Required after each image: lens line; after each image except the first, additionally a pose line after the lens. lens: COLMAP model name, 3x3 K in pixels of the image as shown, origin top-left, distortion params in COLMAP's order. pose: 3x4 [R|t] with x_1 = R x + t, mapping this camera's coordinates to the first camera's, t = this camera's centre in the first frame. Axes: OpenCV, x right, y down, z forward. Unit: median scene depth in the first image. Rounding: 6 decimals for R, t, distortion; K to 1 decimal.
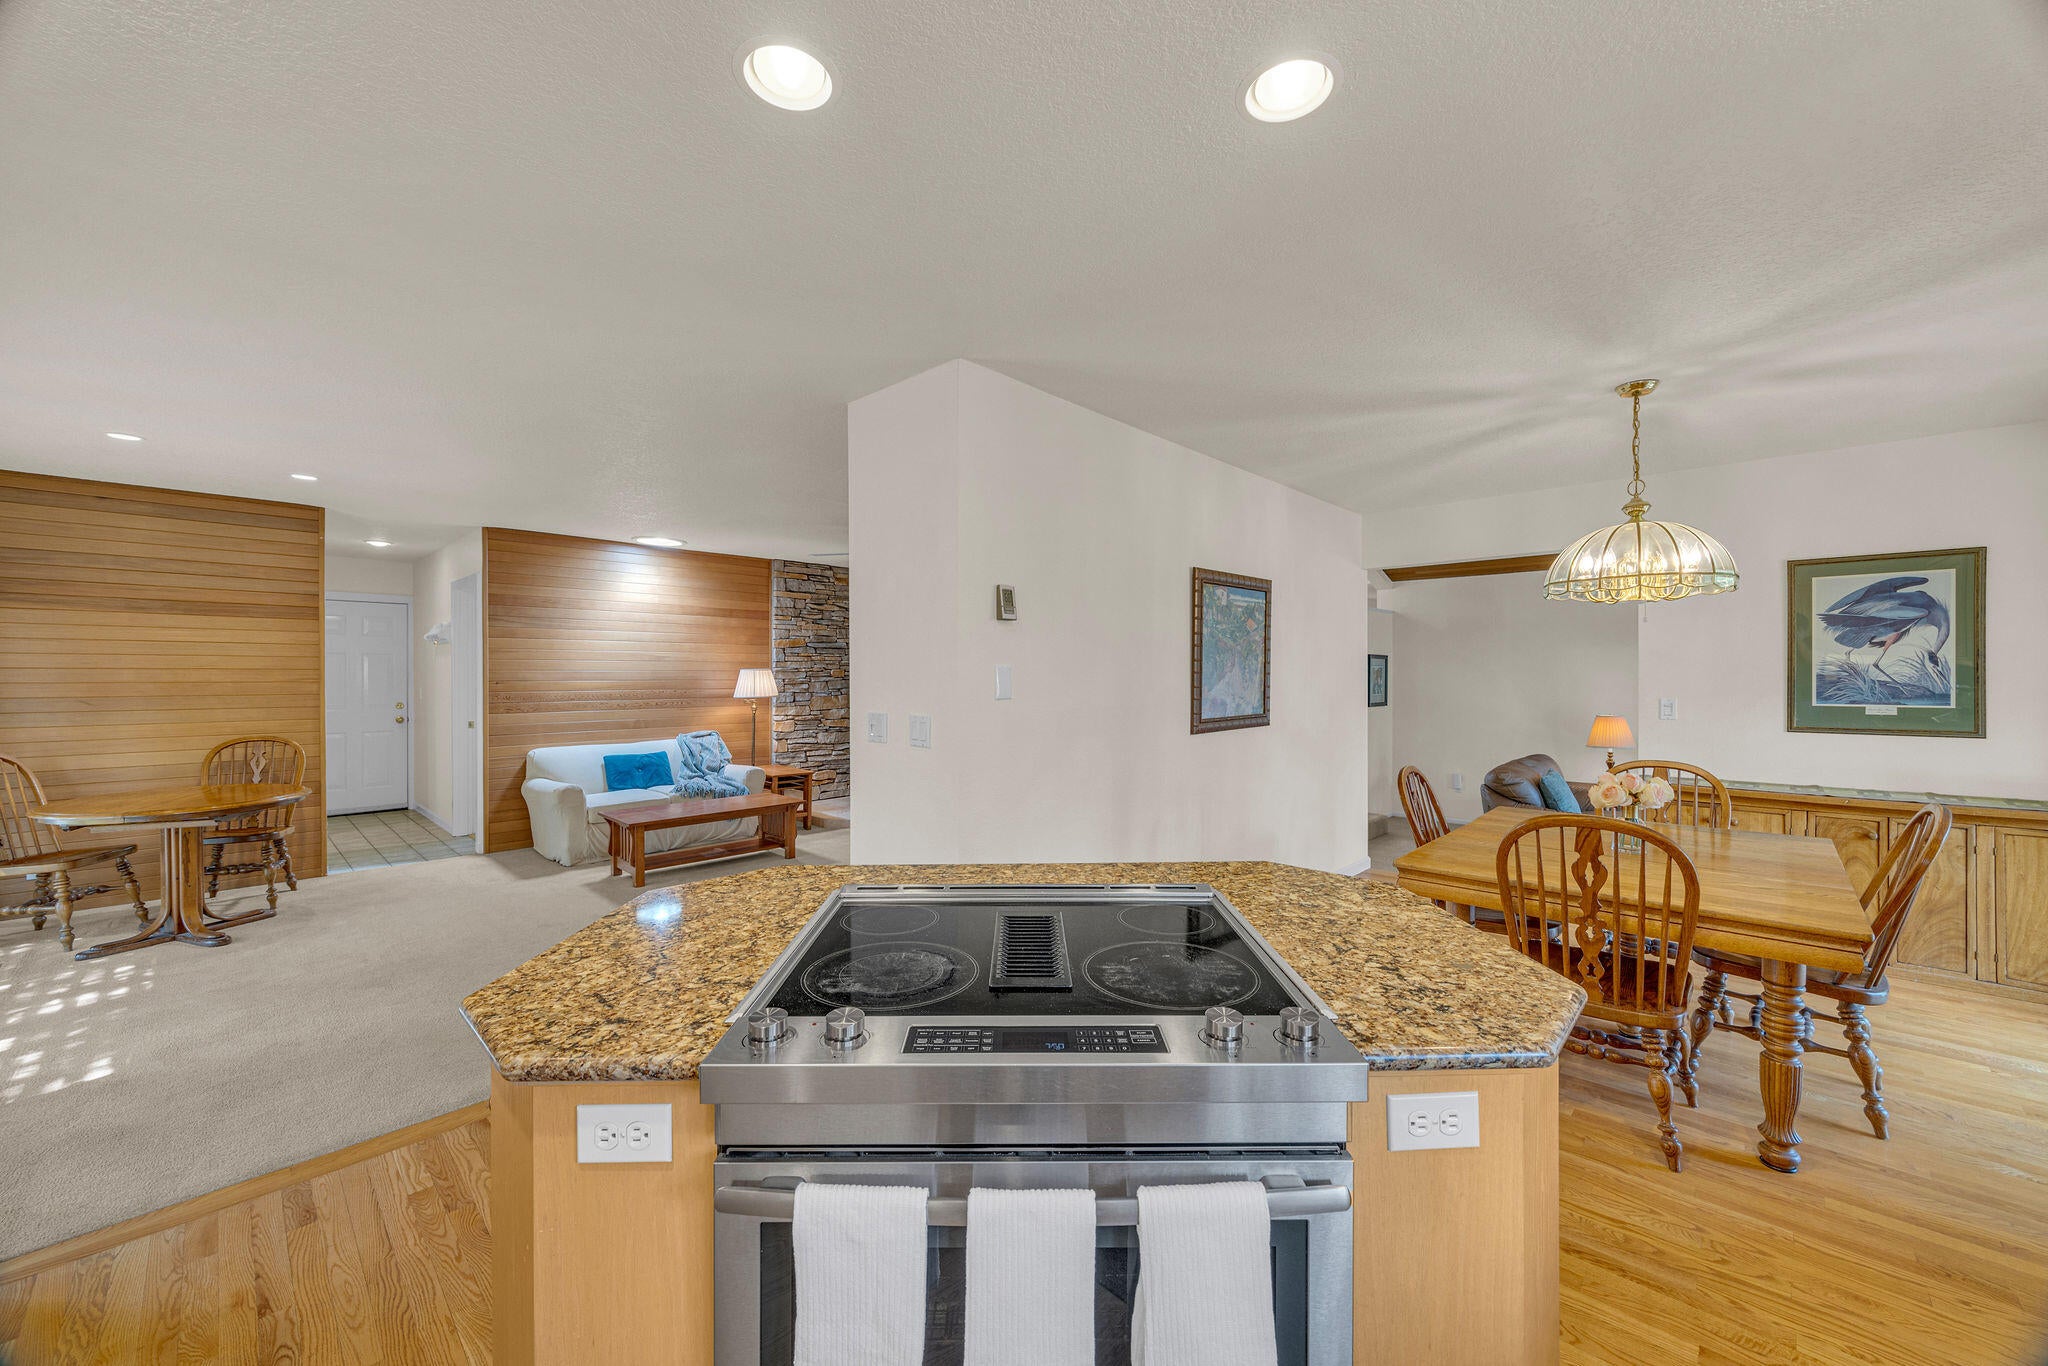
lens RADIAL K [[784.1, 0, 1028.1], [0, 784.1, 674.5], [0, 0, 1]] dist [-0.000553, 0.000003]
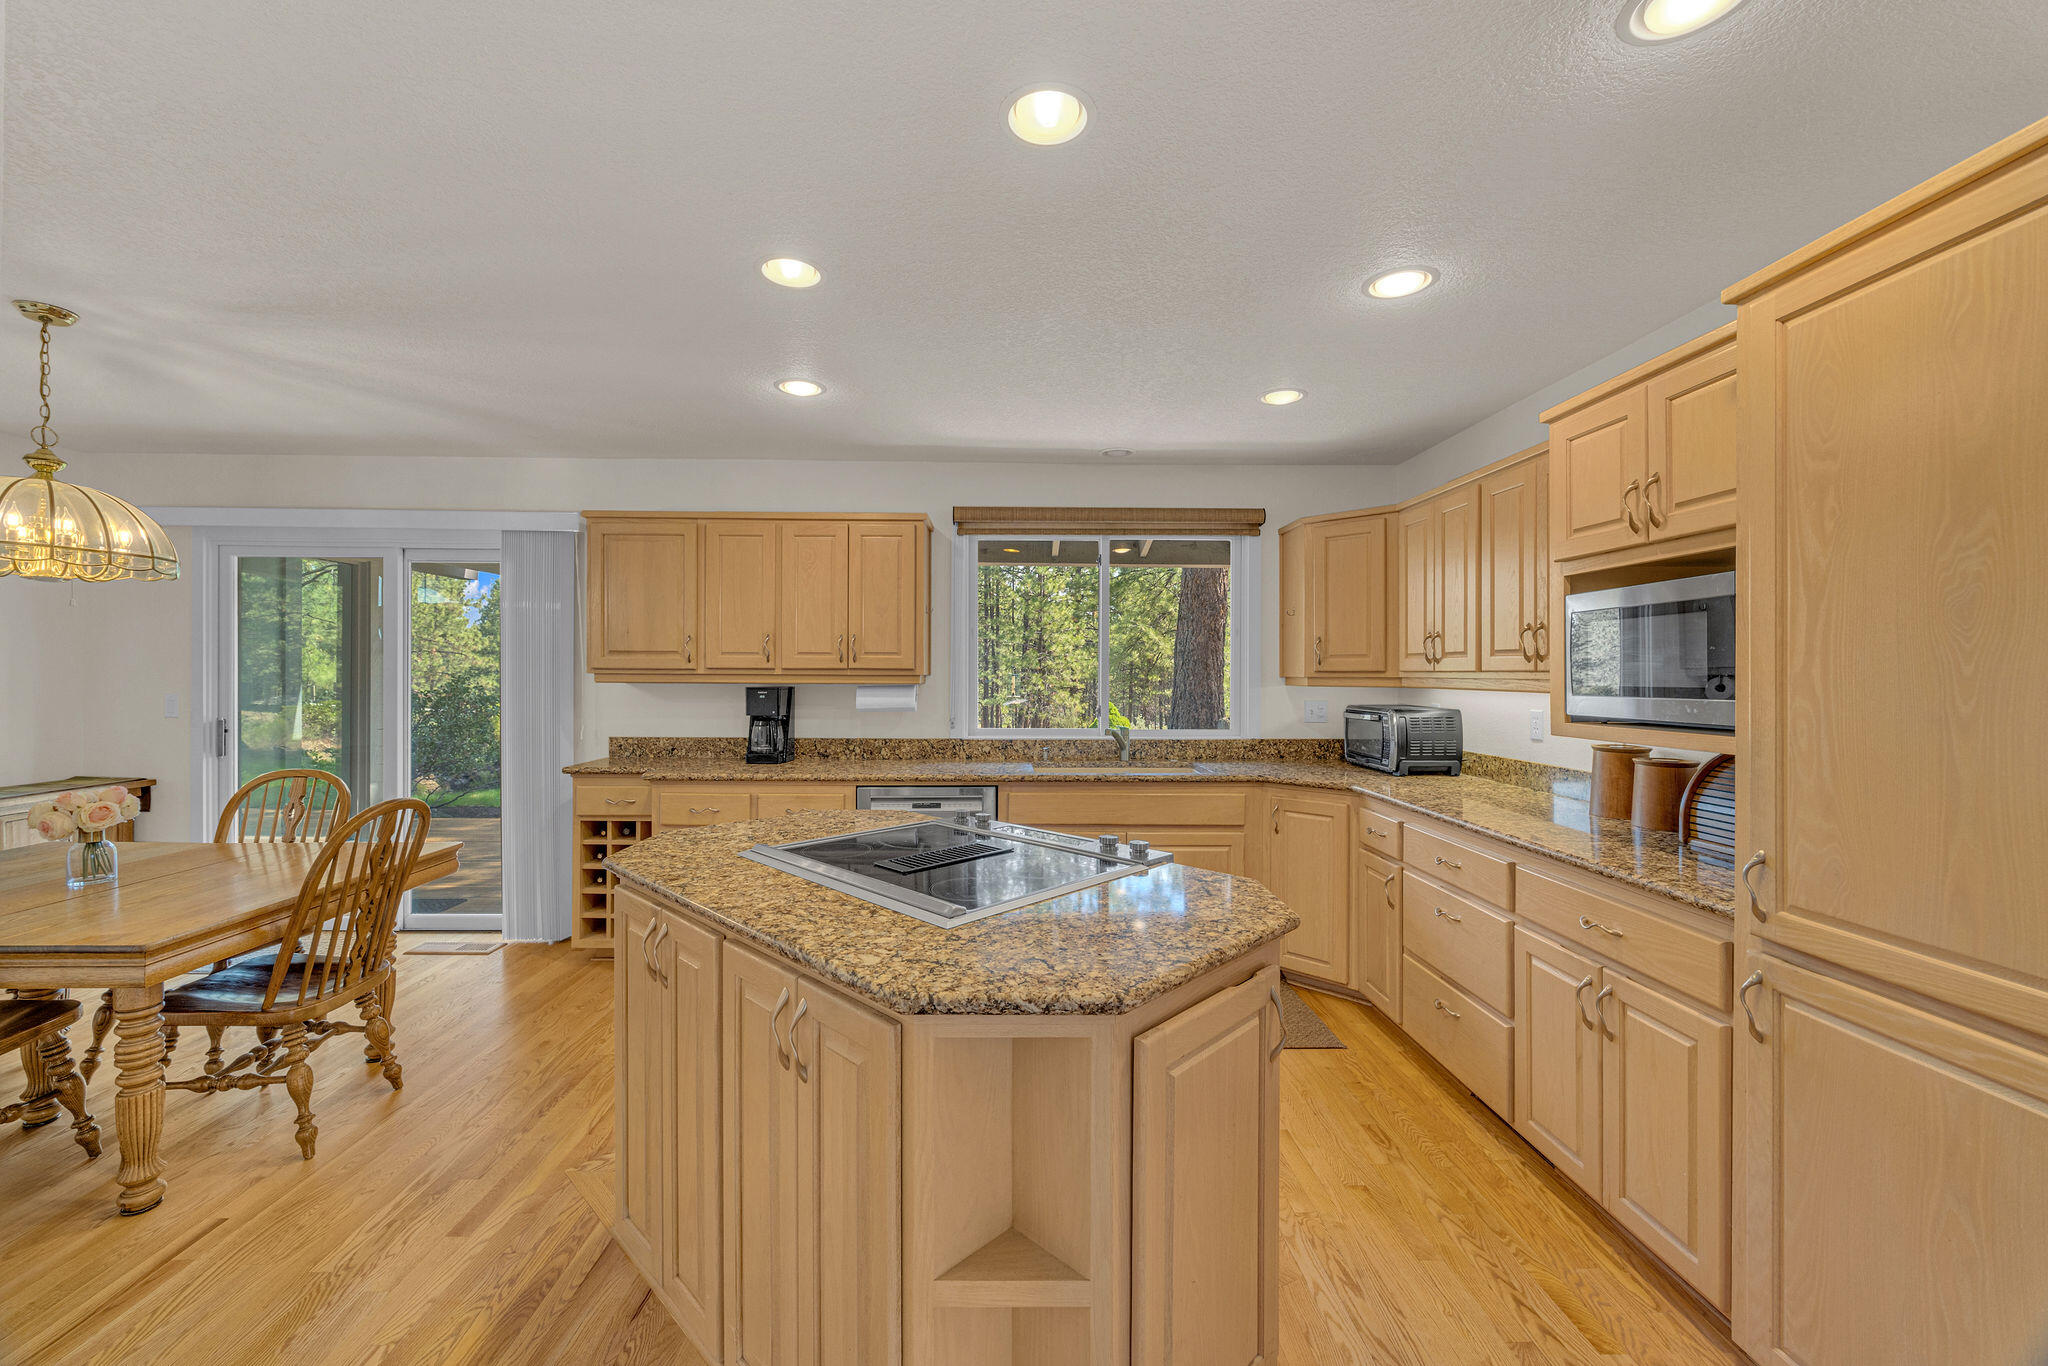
lens RADIAL K [[784.1, 0, 1028.1], [0, 784.1, 674.5], [0, 0, 1]] dist [-0.000553, 0.000003]
pose [[-0.710066, -0.002952, 0.704128, -0.881605], [-0.003886, 0.999992, 0.000274, 0.002787], [-0.704124, -0.002542, -0.710073, 1.502509]]
